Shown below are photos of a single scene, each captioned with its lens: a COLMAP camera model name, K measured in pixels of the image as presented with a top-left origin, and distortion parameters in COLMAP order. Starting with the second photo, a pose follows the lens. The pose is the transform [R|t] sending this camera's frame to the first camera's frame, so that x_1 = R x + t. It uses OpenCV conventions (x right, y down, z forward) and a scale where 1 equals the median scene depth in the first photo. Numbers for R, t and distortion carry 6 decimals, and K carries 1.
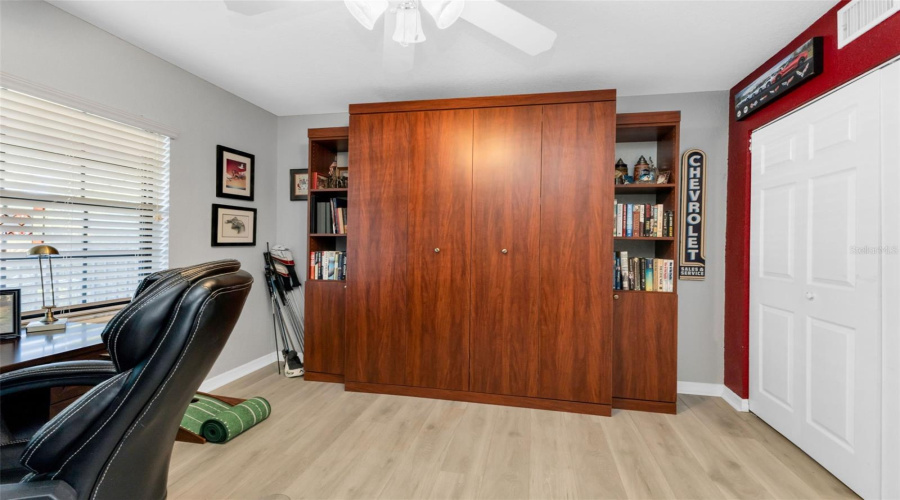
lens RADIAL K [[388.2, 0, 454.0], [0, 388.2, 240.8], [0, 0, 1]] dist [0.000789, -0.000104]
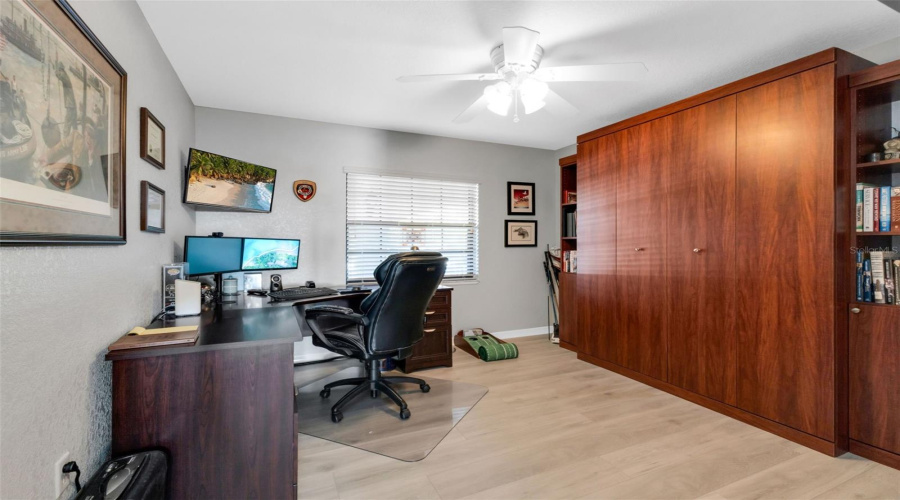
lens RADIAL K [[388.2, 0, 454.0], [0, 388.2, 240.8], [0, 0, 1]] dist [0.000789, -0.000104]
pose [[0.587245, -0.017341, -0.809223, 0.570837], [0.013323, 0.999842, -0.011757, 0.005189], [0.809300, -0.003877, 0.587383, -0.095585]]
